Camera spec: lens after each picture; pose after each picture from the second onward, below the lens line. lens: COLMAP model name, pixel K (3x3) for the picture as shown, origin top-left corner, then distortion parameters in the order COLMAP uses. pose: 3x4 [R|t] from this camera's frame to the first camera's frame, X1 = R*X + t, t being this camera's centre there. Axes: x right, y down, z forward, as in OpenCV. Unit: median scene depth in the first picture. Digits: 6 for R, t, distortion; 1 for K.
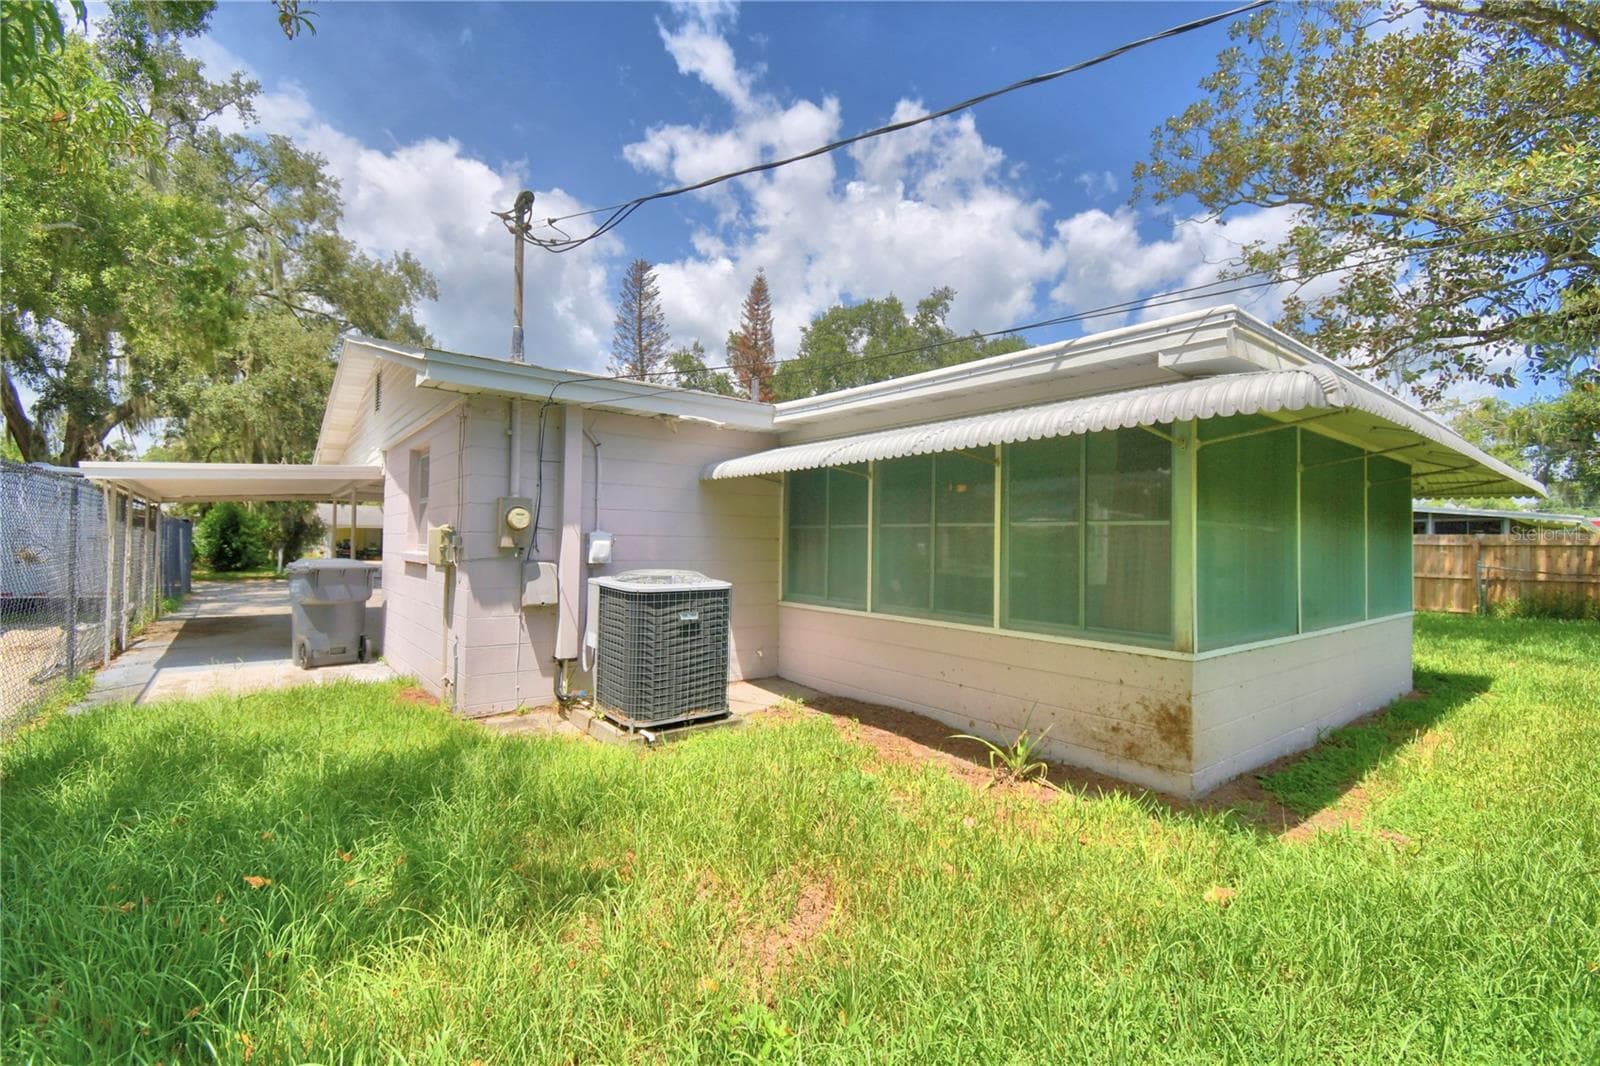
lens RADIAL K [[699.3, 0, 793.0], [0, 699.3, 530.8], [0, 0, 1]] dist [0.019987, -0.025370]
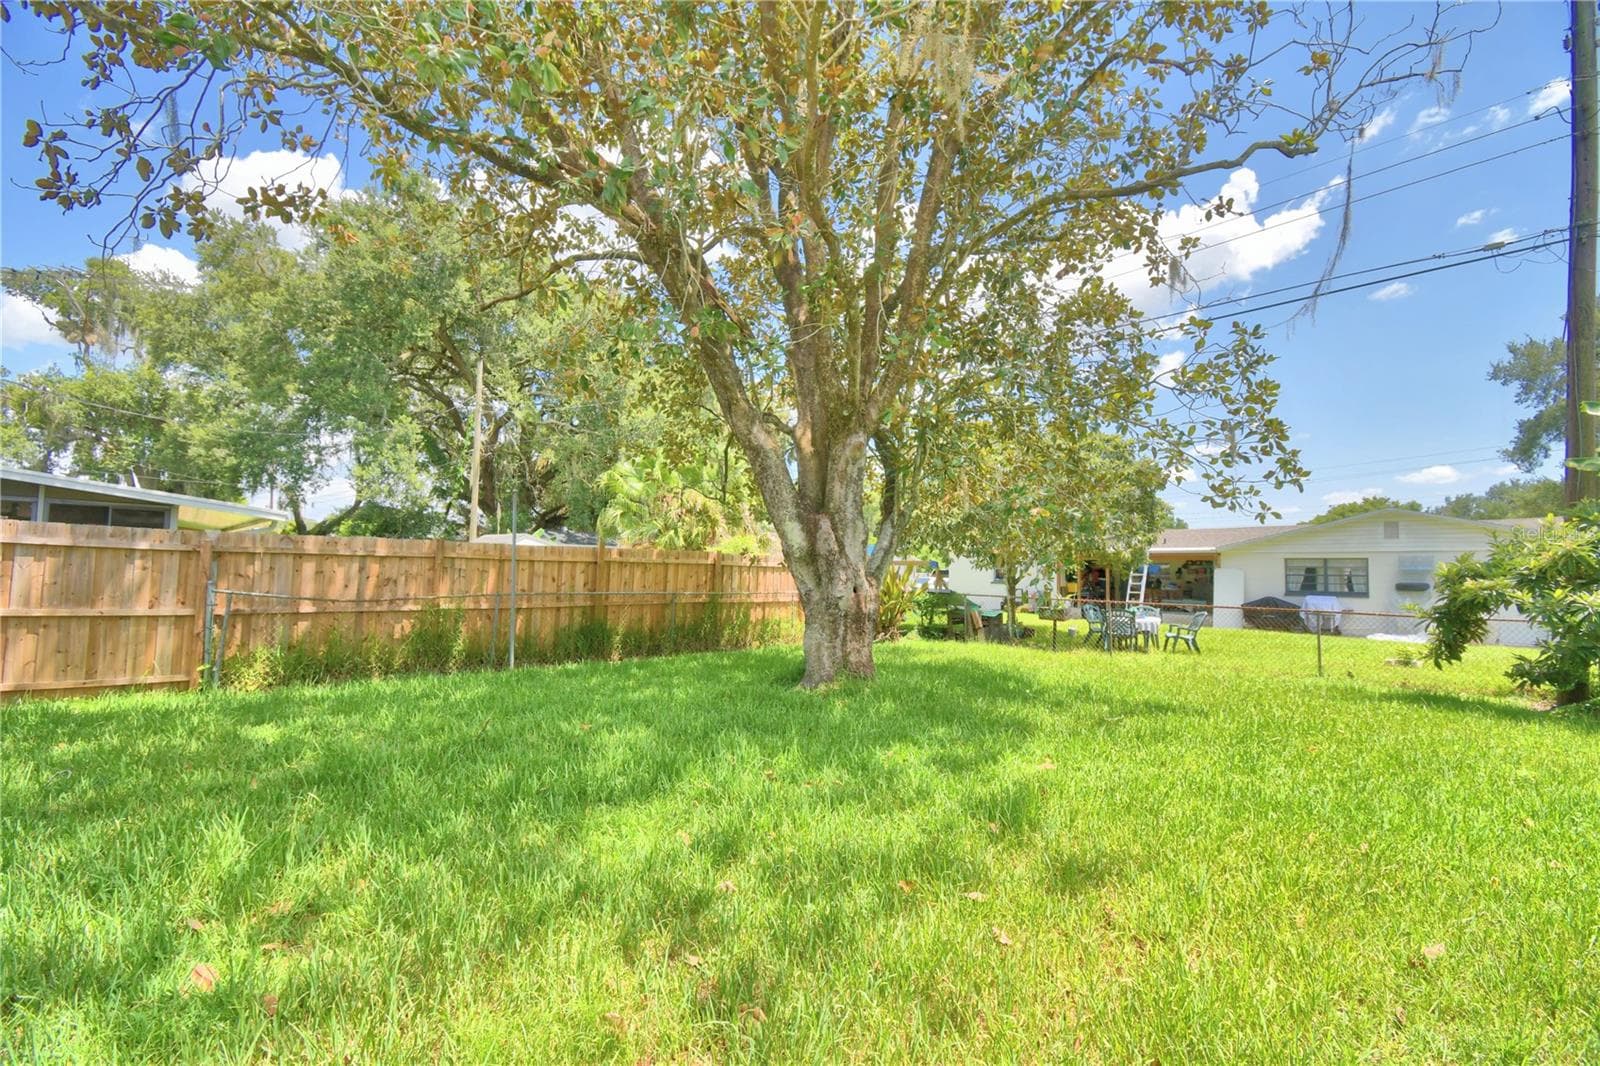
lens RADIAL K [[699.3, 0, 793.0], [0, 699.3, 530.8], [0, 0, 1]] dist [0.019987, -0.025370]
pose [[-0.133553, 0.044531, 0.990041, 0.413514], [-0.044291, 0.997724, -0.050851, 0.013071], [-0.990052, -0.050641, -0.131276, 0.658843]]
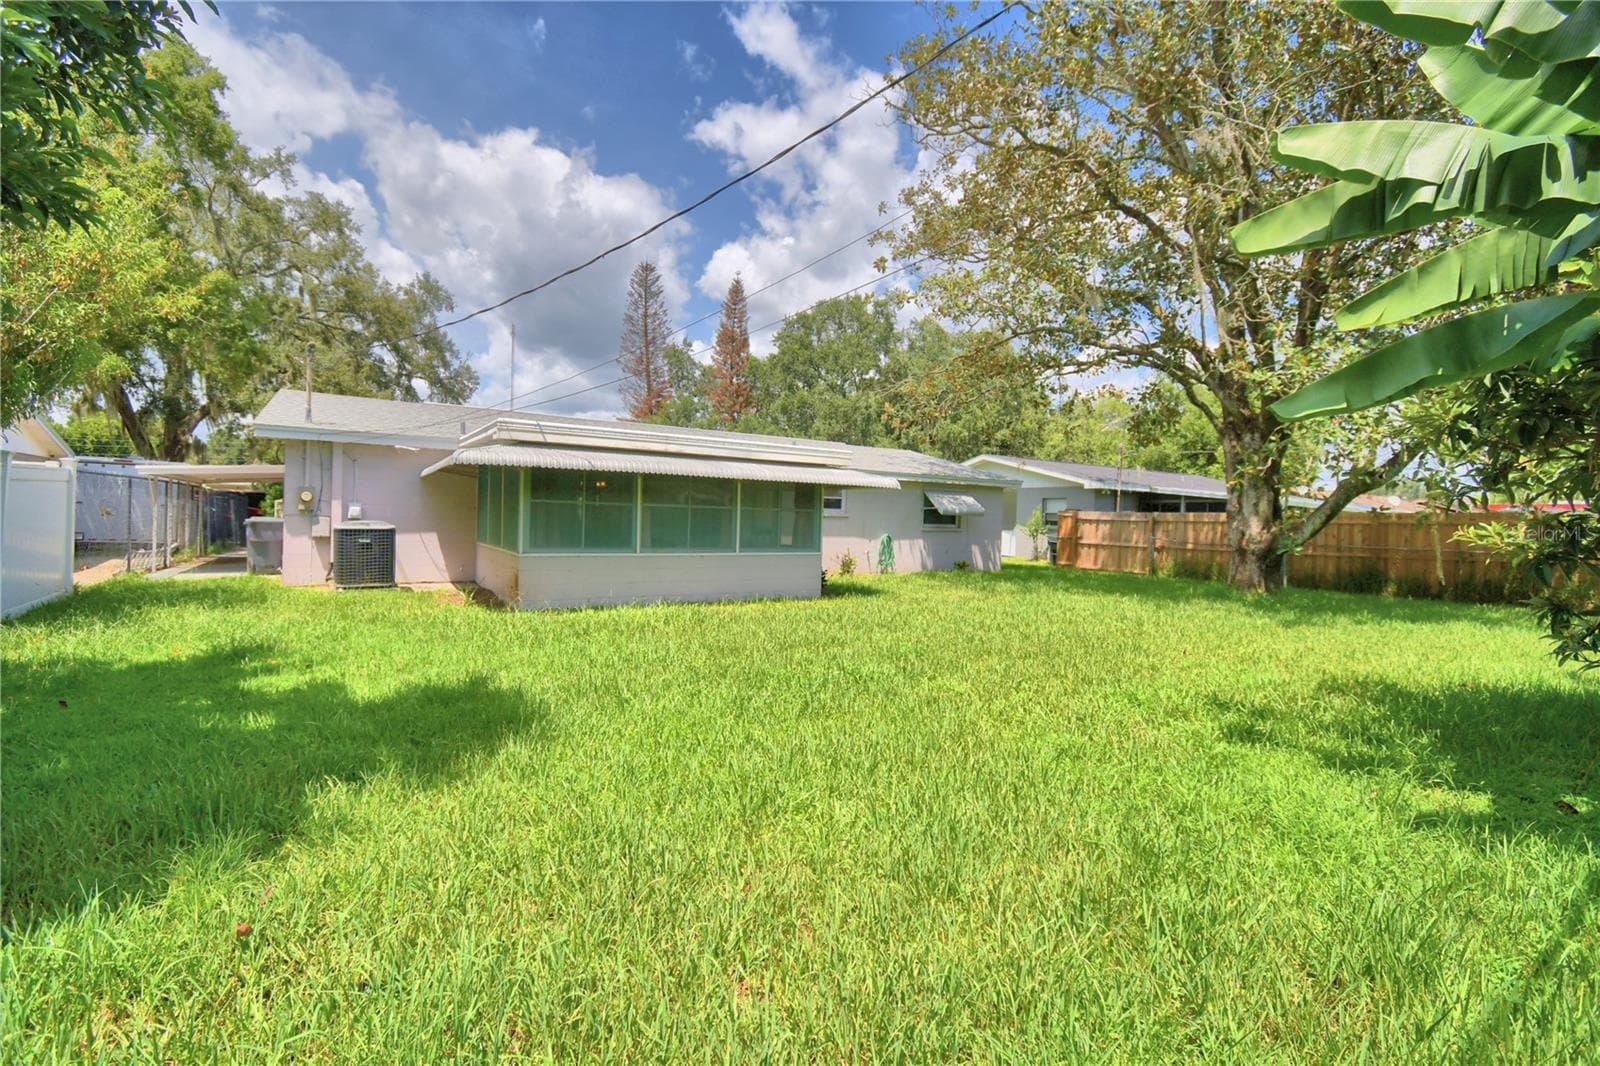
lens RADIAL K [[698.7, 0, 798.3], [0, 698.7, 529.5], [0, 0, 1]] dist [0.021542, -0.029506]
pose [[0.995527, 0.012517, -0.093649, 0.476524], [-0.009445, 0.999405, 0.033176, -0.000331], [0.094009, -0.032143, 0.995052, -0.365301]]
